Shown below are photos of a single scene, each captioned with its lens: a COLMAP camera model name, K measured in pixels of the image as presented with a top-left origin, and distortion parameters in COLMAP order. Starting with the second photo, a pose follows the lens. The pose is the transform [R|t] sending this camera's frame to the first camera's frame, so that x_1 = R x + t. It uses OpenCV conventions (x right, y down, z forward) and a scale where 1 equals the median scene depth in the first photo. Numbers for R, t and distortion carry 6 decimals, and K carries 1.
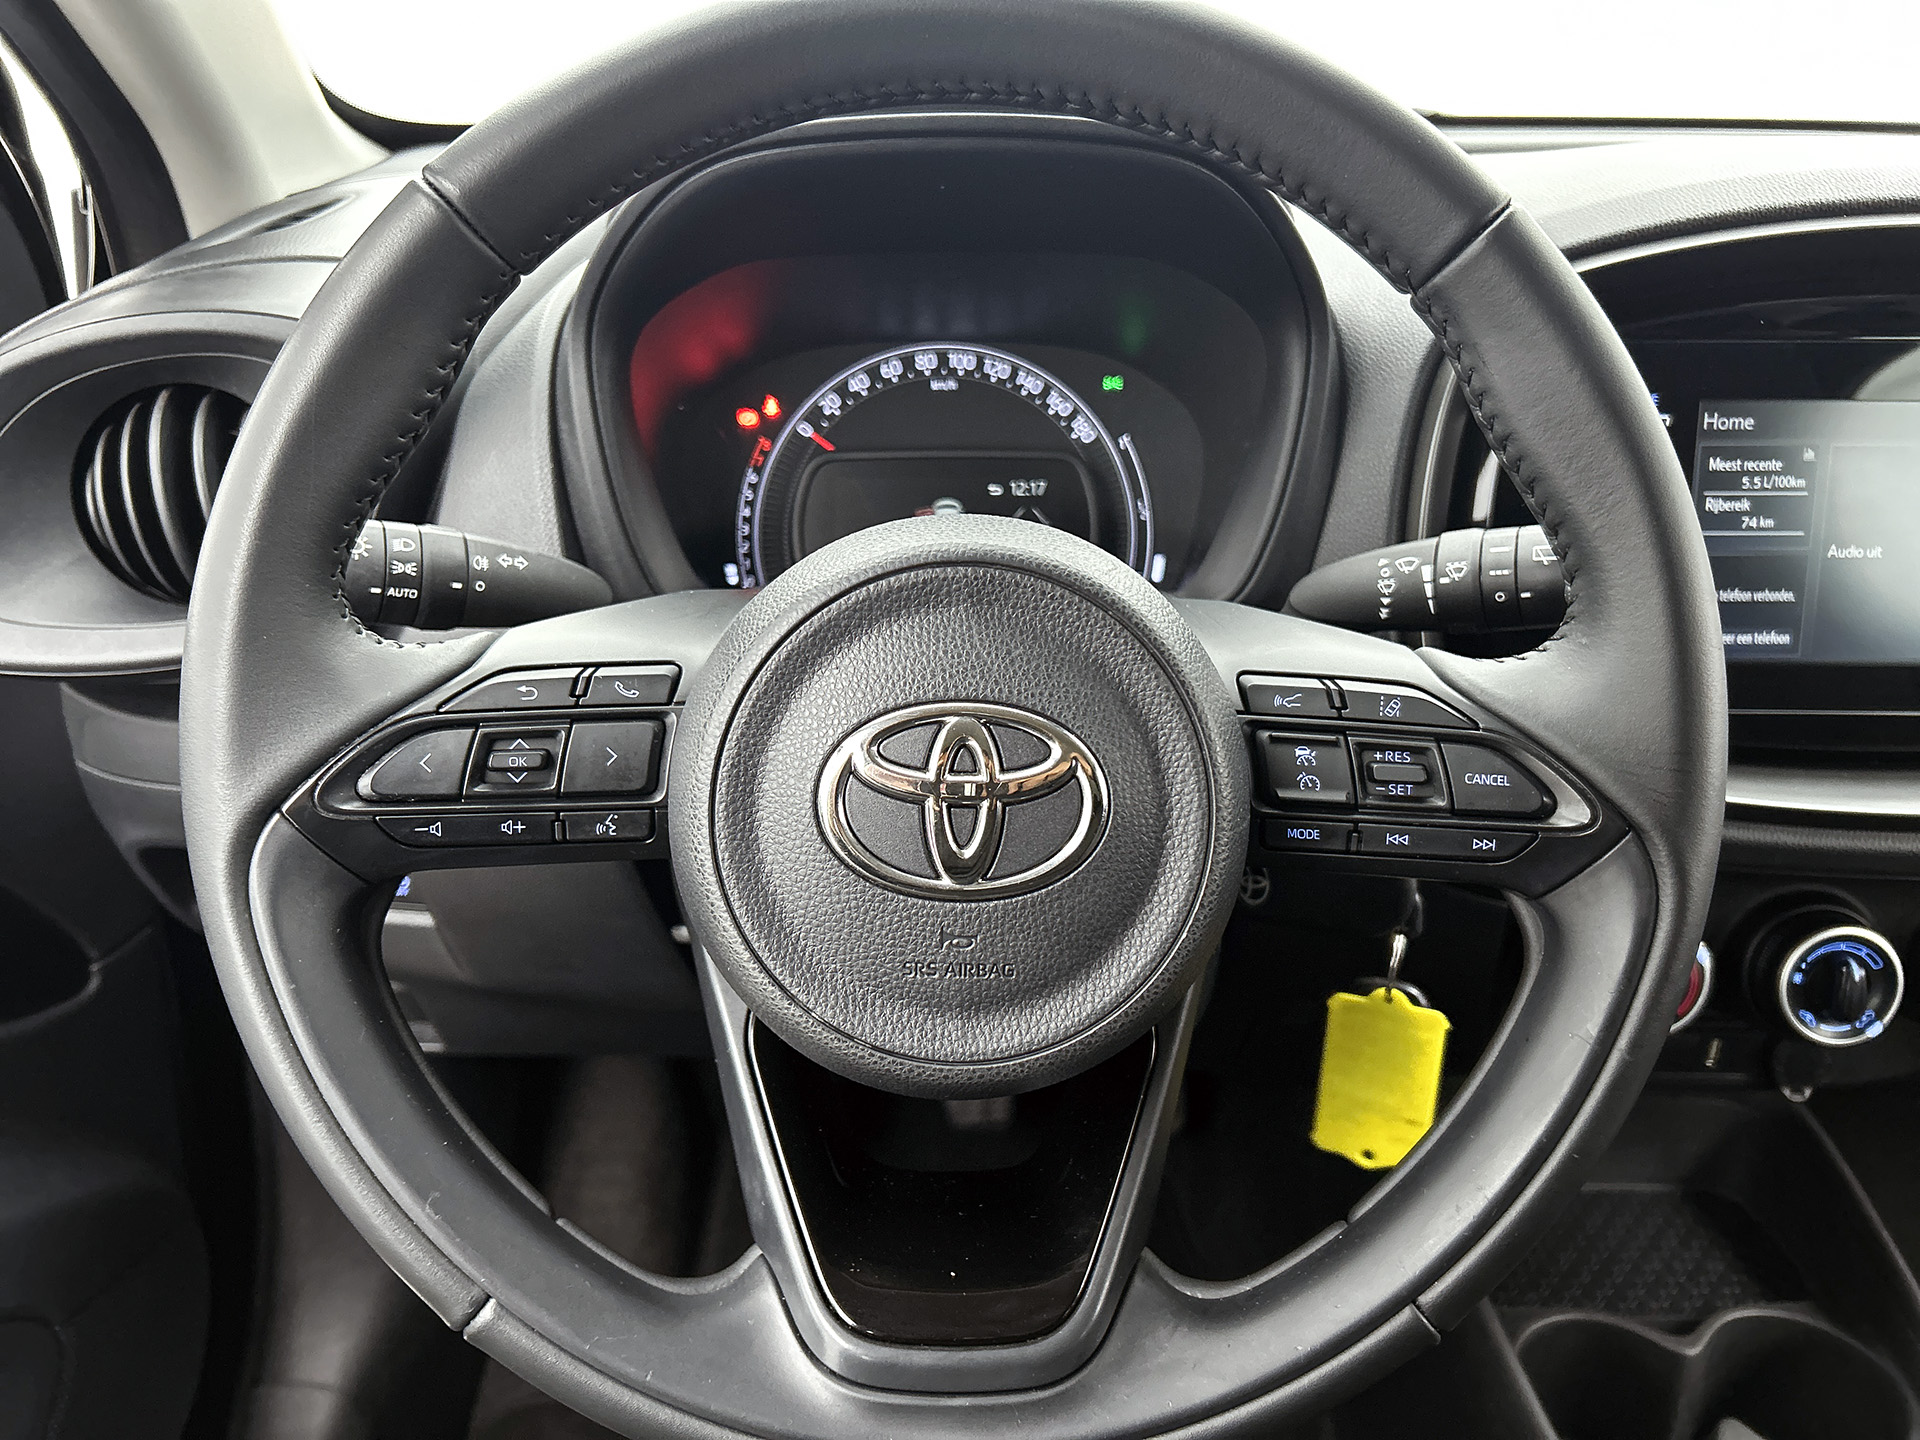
lens RADIAL K [[1488.0, 0, 958.2], [0, 1488.0, 716.0], [0, 0, 1]] dist [0.042758, -0.050848]
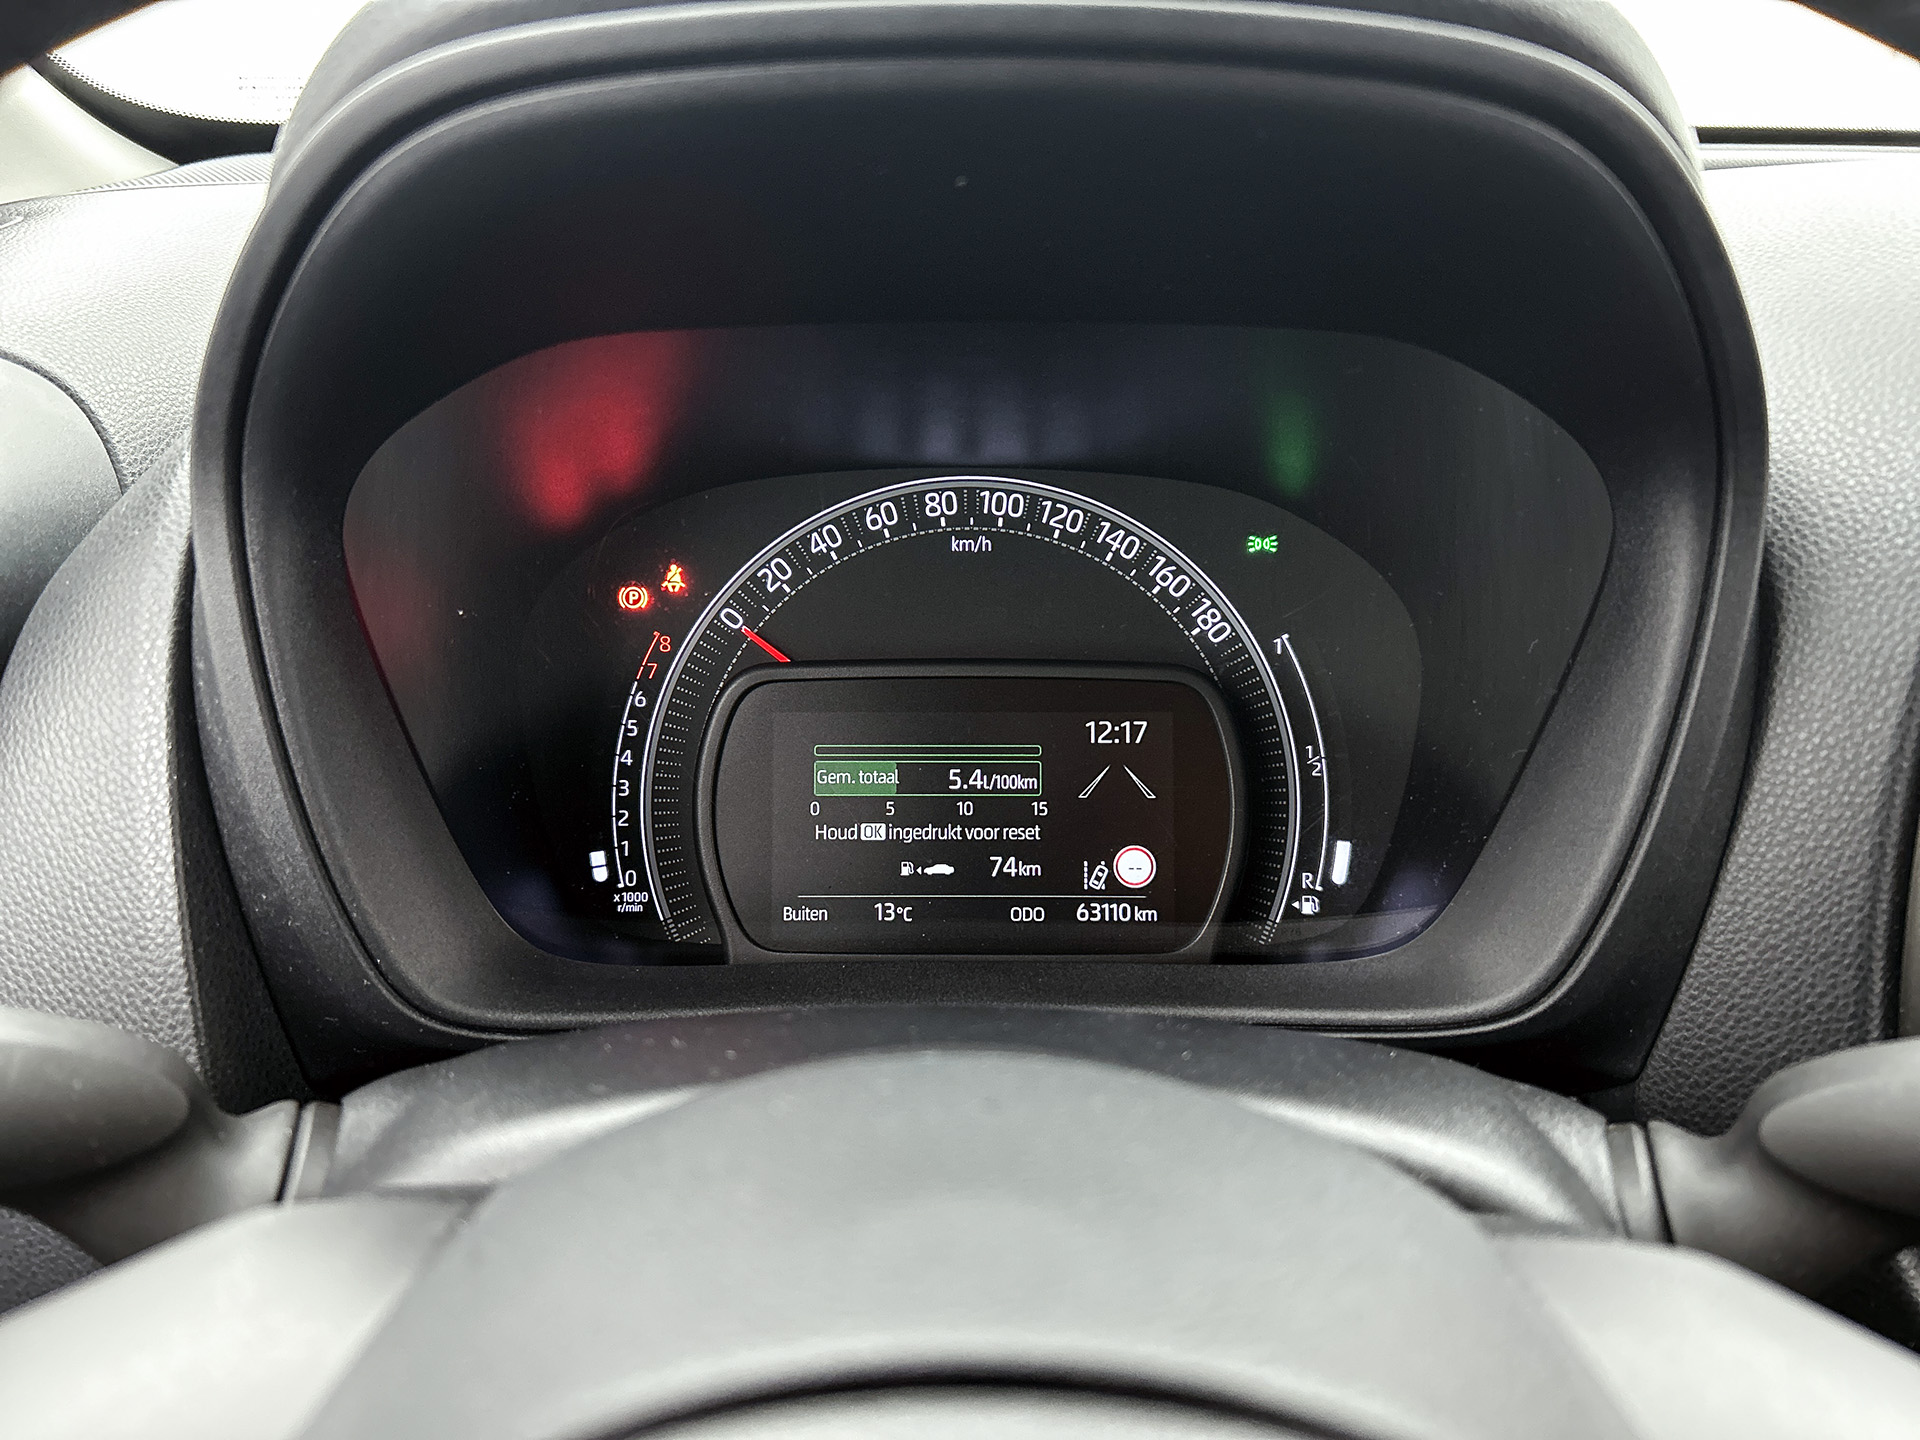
lens RADIAL K [[1488.0, 0, 946.5], [0, 1488.0, 710.4], [0, 0, 1]] dist [0.042758, -0.050848]
pose [[0.999240, 0.016921, -0.035126, 0.002739], [-0.018072, 0.999302, -0.032703, -0.162250], [0.034549, 0.033312, 0.998848, 0.494871]]
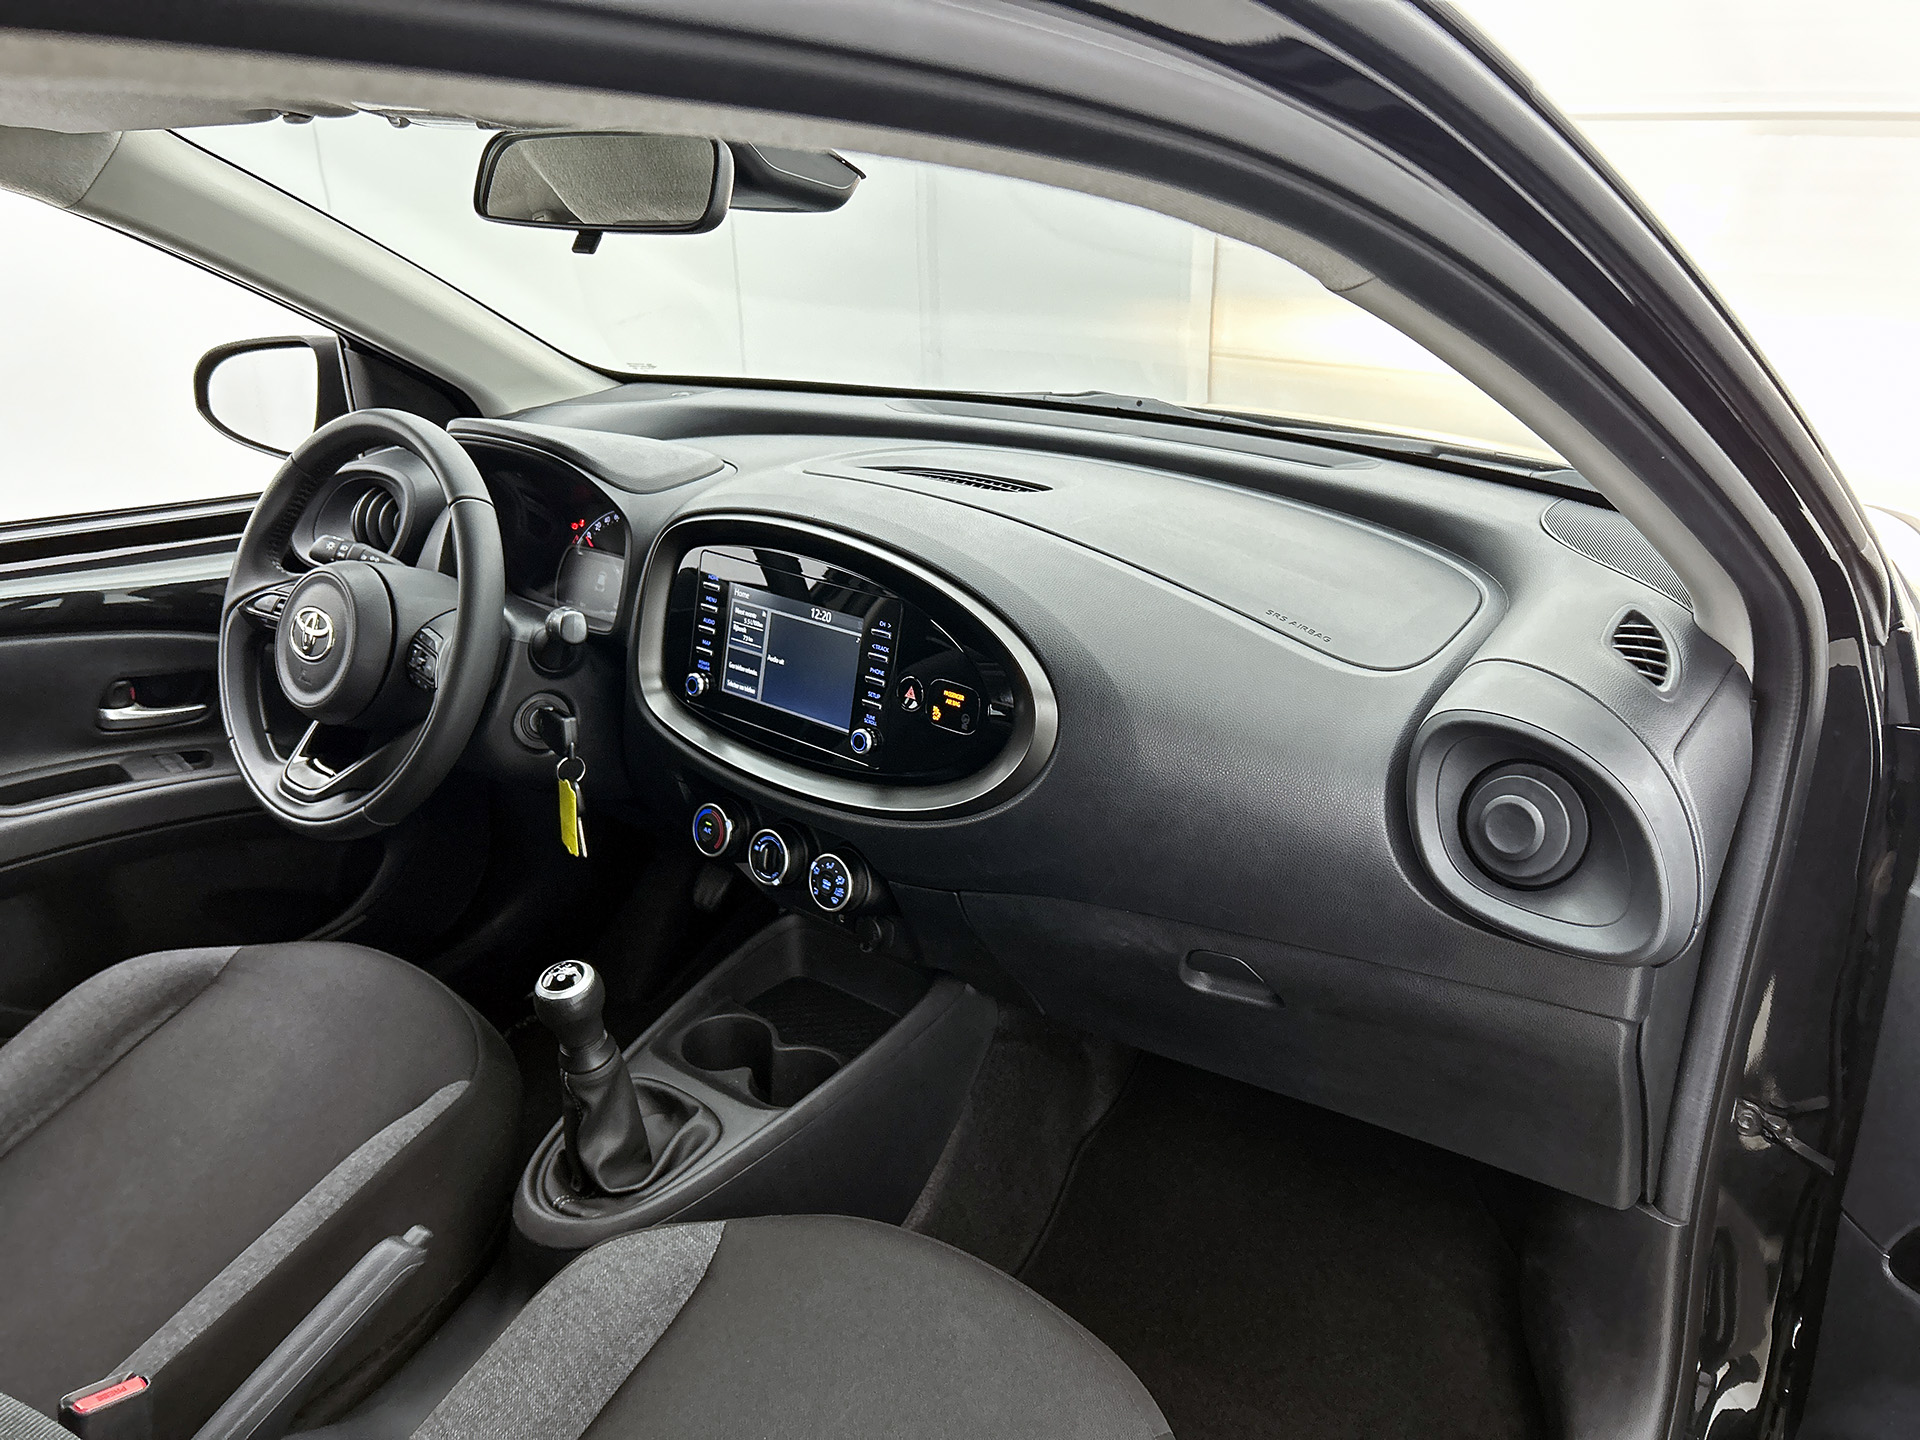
lens RADIAL K [[1488.0, 0, 960.8], [0, 1488.0, 704.0], [0, 0, 1]] dist [0.042758, -0.050848]
pose [[0.766759, 0.226404, -0.600685, 2.198535], [-0.249377, 0.967301, 0.046261, -0.220620], [0.591516, 0.114326, 0.798147, -0.635760]]
